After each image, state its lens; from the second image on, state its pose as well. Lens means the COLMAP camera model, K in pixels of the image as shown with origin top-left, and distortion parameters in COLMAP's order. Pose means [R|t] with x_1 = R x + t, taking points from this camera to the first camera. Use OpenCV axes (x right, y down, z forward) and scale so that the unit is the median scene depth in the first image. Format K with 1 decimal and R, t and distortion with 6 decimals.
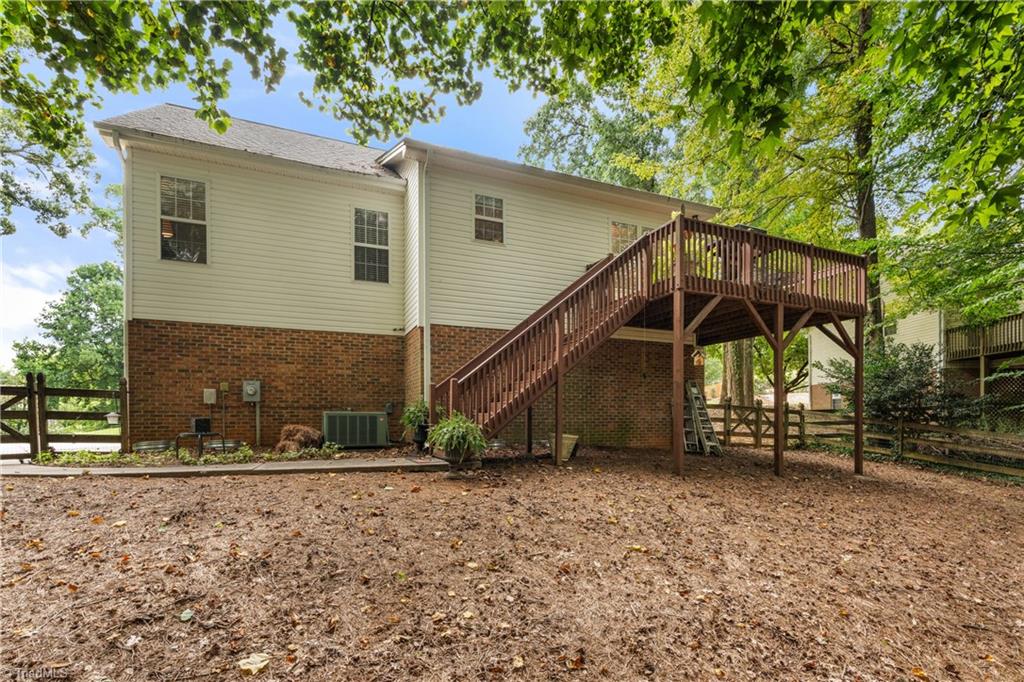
lens RADIAL K [[487.0, 0, 512.0], [0, 487.0, 341.0], [0, 0, 1]] dist [-0.000679, -0.000358]
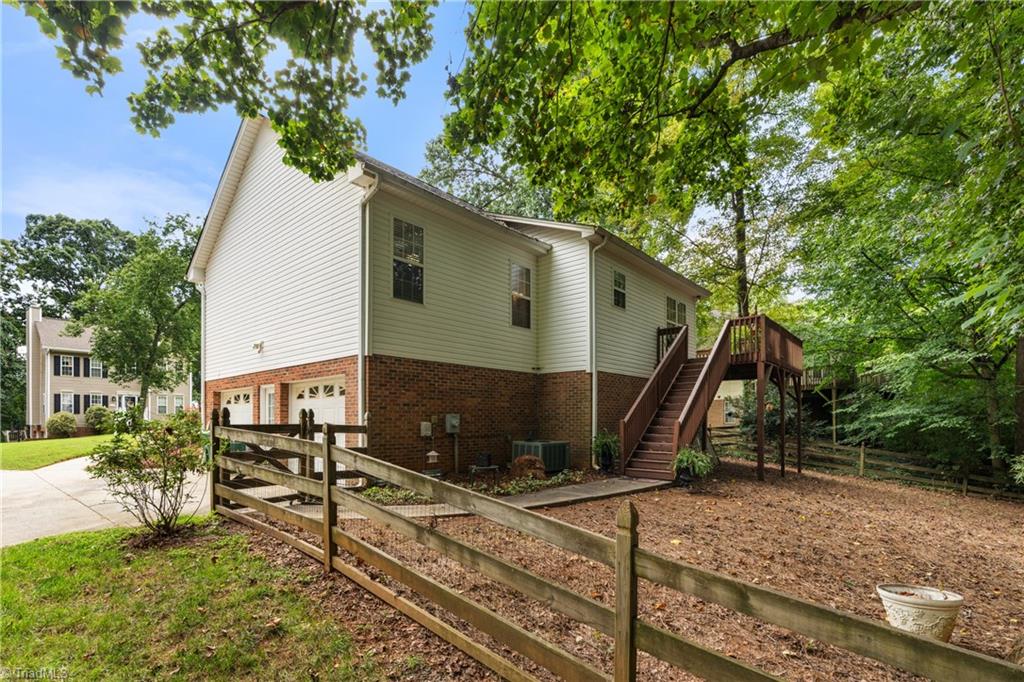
lens RADIAL K [[454.1, 0, 510.9], [0, 454.1, 345.2], [0, 0, 1]] dist [0.000643, -0.000010]
pose [[0.905258, 0.072079, 0.418703, -0.861264], [-0.071855, 0.997281, -0.016327, -0.065827], [-0.418742, -0.015305, 0.907976, 0.014391]]
